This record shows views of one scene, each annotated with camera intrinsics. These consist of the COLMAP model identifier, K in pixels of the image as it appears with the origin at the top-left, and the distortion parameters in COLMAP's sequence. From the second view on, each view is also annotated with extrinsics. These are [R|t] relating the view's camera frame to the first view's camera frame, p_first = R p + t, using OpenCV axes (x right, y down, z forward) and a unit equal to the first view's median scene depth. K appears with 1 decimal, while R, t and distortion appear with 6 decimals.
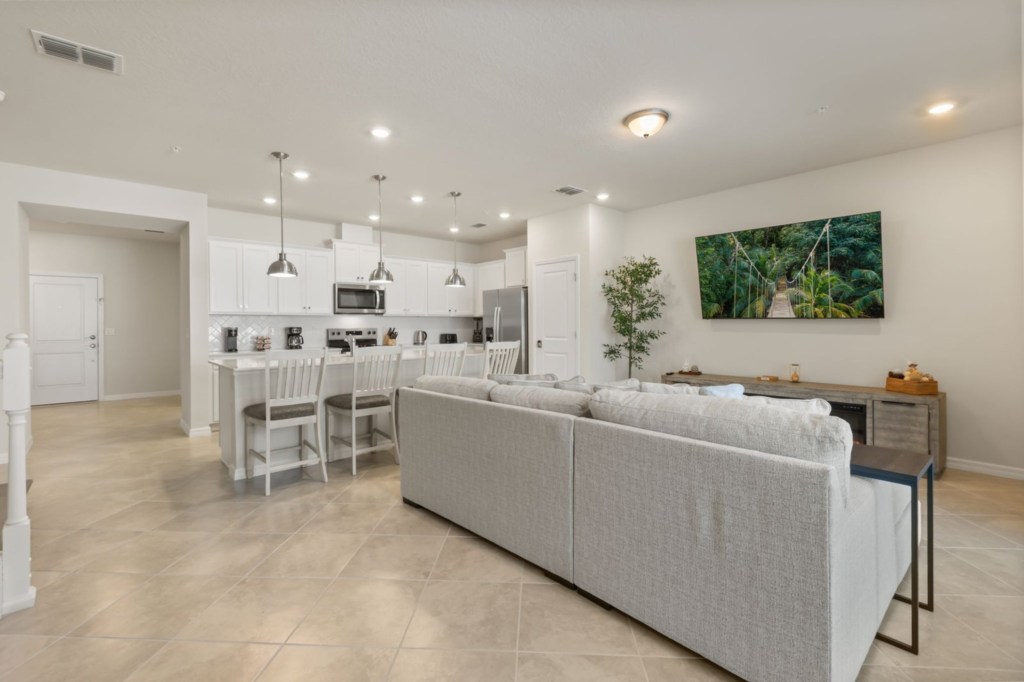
lens RADIAL K [[459.6, 0, 503.4], [0, 459.6, 325.8], [0, 0, 1]] dist [0.002118, -0.002822]
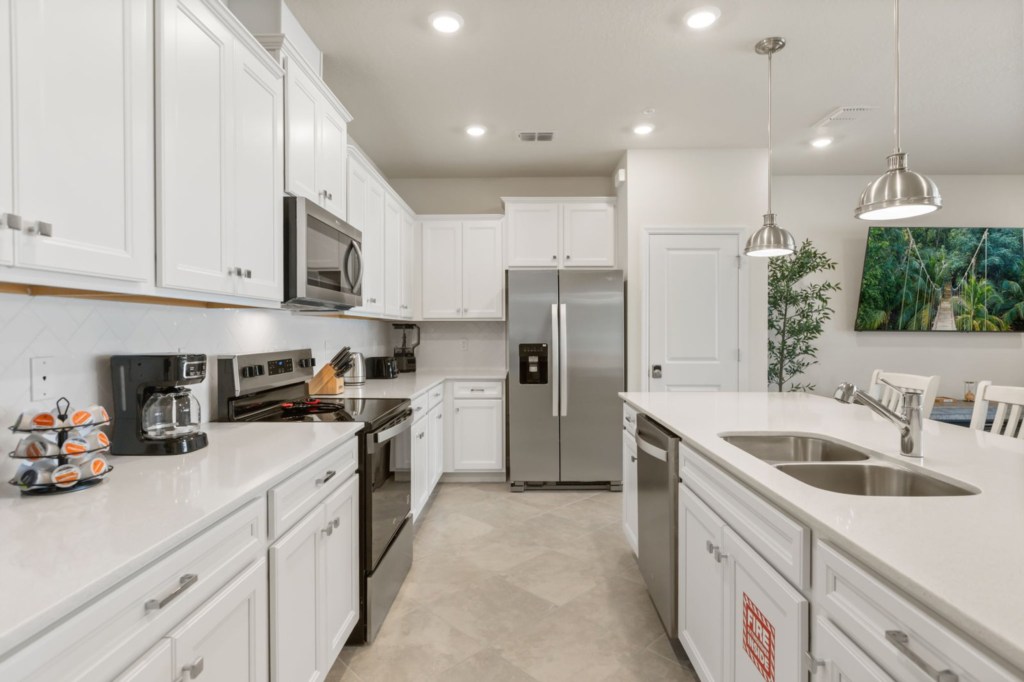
lens RADIAL K [[530.2, 0, 510.7], [0, 530.2, 333.2], [0, 0, 1]] dist [0.002687, 0.002715]
pose [[0.668737, 0.001417, 0.743497, -0.637619], [0.001220, 0.999995, -0.003003, -0.008090], [-0.743498, 0.002915, 0.668732, 0.824988]]
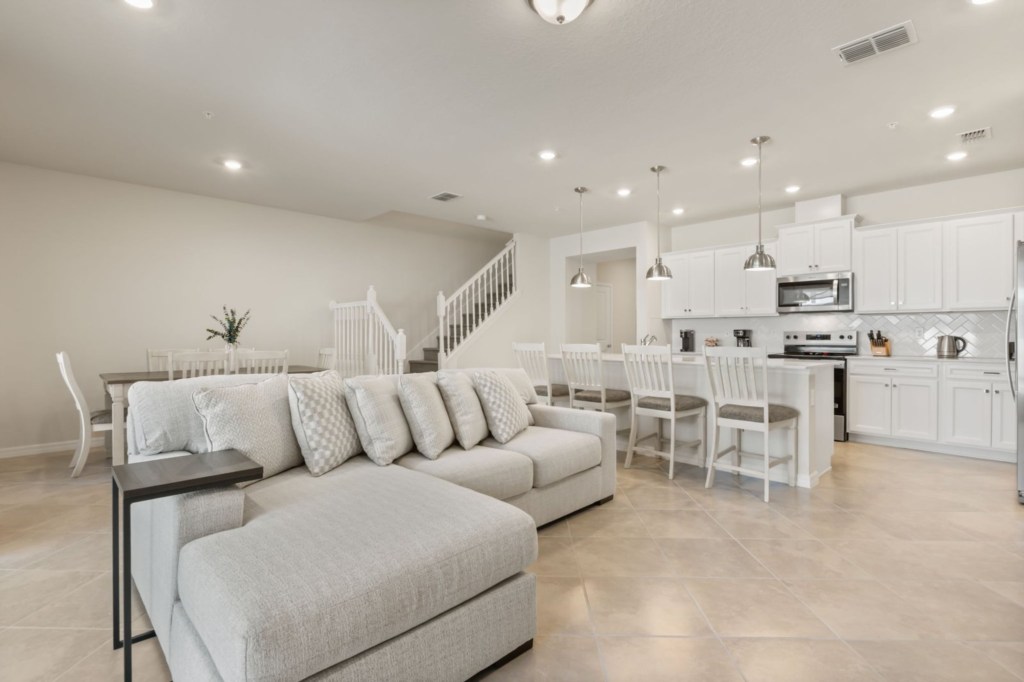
lens RADIAL K [[487.2, 0, 514.9], [0, 487.2, 339.7], [0, 0, 1]] dist [-0.005215, 0.003232]
pose [[0.049089, 0.016290, -0.998662, 0.622554], [-0.004598, 0.999860, 0.016084, 0.011660], [0.998784, 0.003802, 0.049157, 0.569032]]
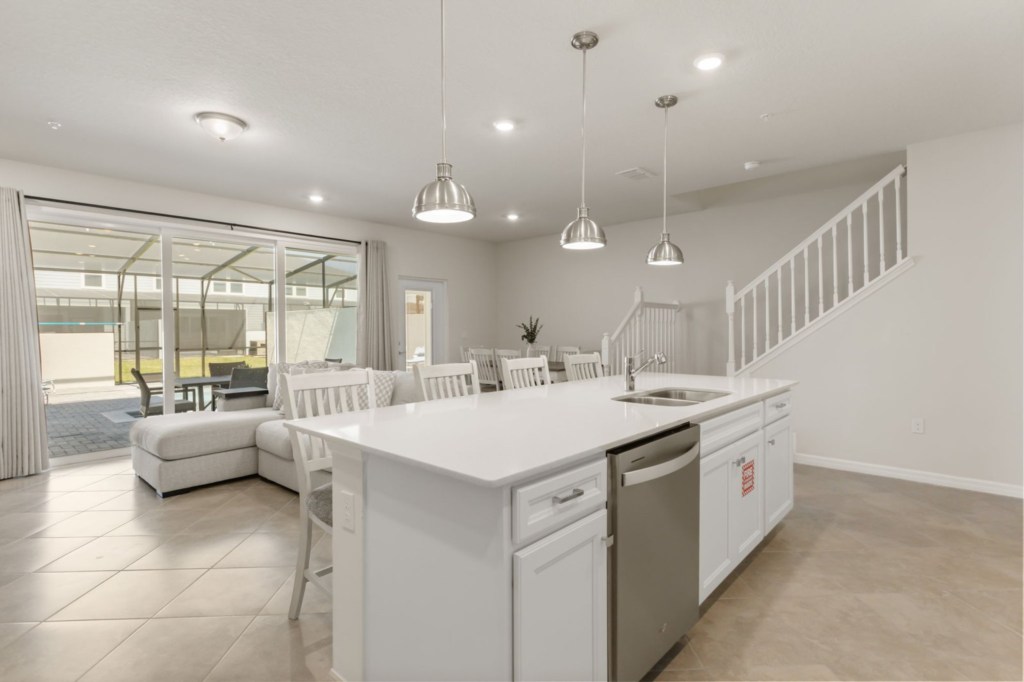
lens RADIAL K [[494.6, 0, 516.4], [0, 494.6, 335.7], [0, 0, 1]] dist [-0.009186, -0.000498]
pose [[-0.994019, 0.014842, -0.108191, -0.115679], [0.012866, 0.999738, 0.018939, -0.008555], [0.108444, 0.017434, -0.993950, 1.327493]]
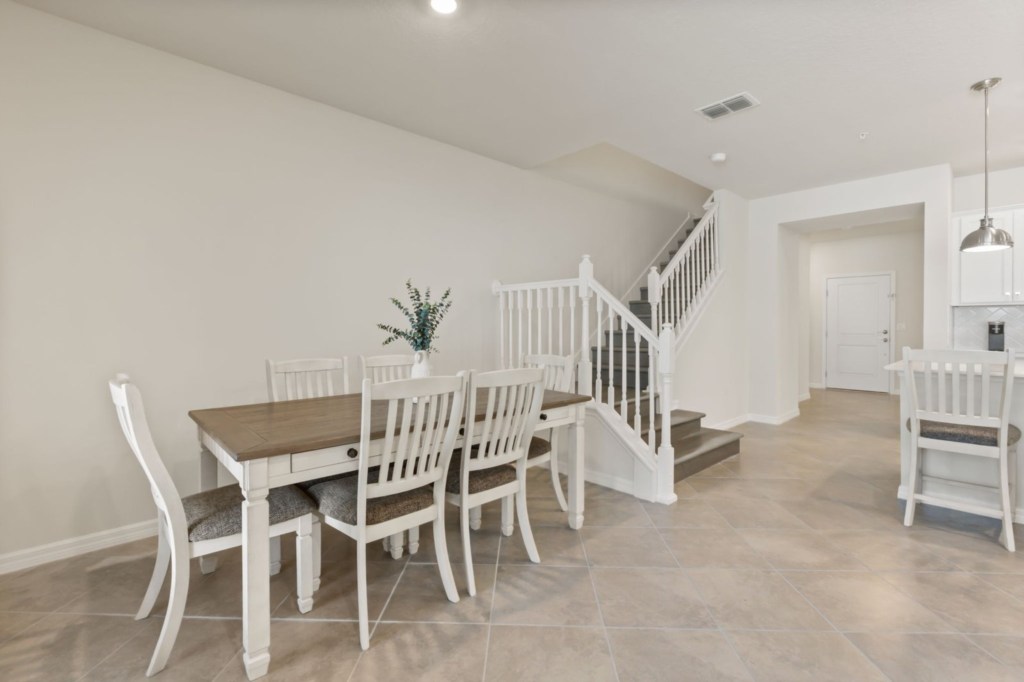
lens RADIAL K [[459.6, 0, 513.2], [0, 459.6, 329.1], [0, 0, 1]] dist [0.002118, -0.002822]
pose [[0.034511, 0.017800, -0.999246, 0.168613], [-0.004242, 0.999835, 0.017664, 0.005369], [0.999395, 0.003630, 0.034581, 0.169319]]
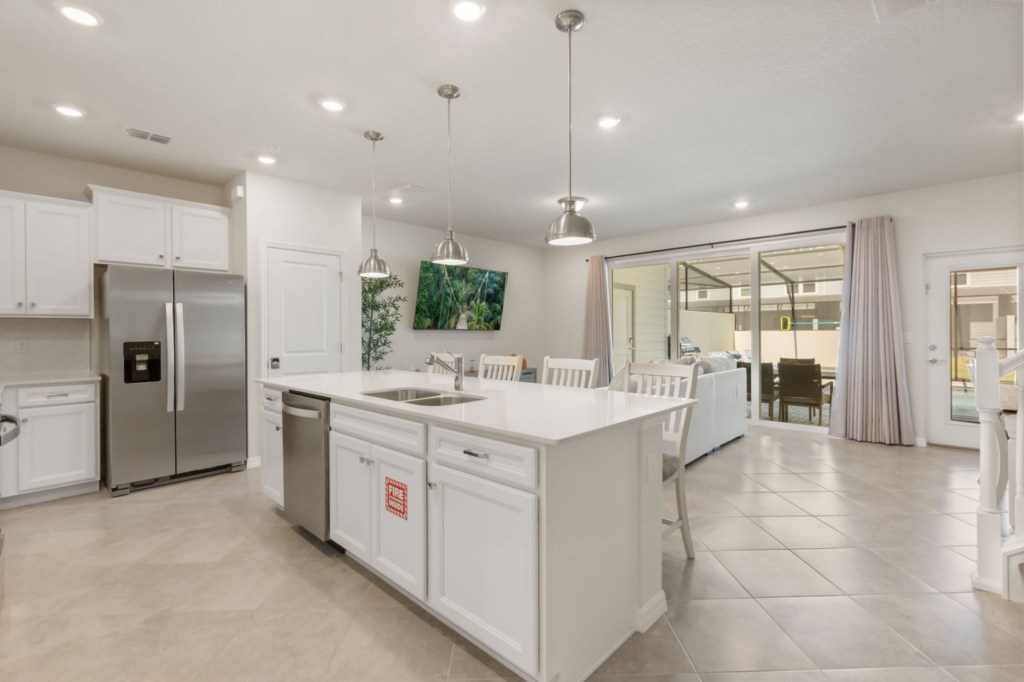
lens RADIAL K [[459.6, 0, 524.3], [0, 459.6, 331.9], [0, 0, 1]] dist [0.002118, -0.002822]
pose [[-0.105783, 0.004424, 0.994379, -0.761529], [0.008975, 0.999954, -0.003494, -0.001825], [-0.994349, 0.008555, -0.105818, 0.838133]]
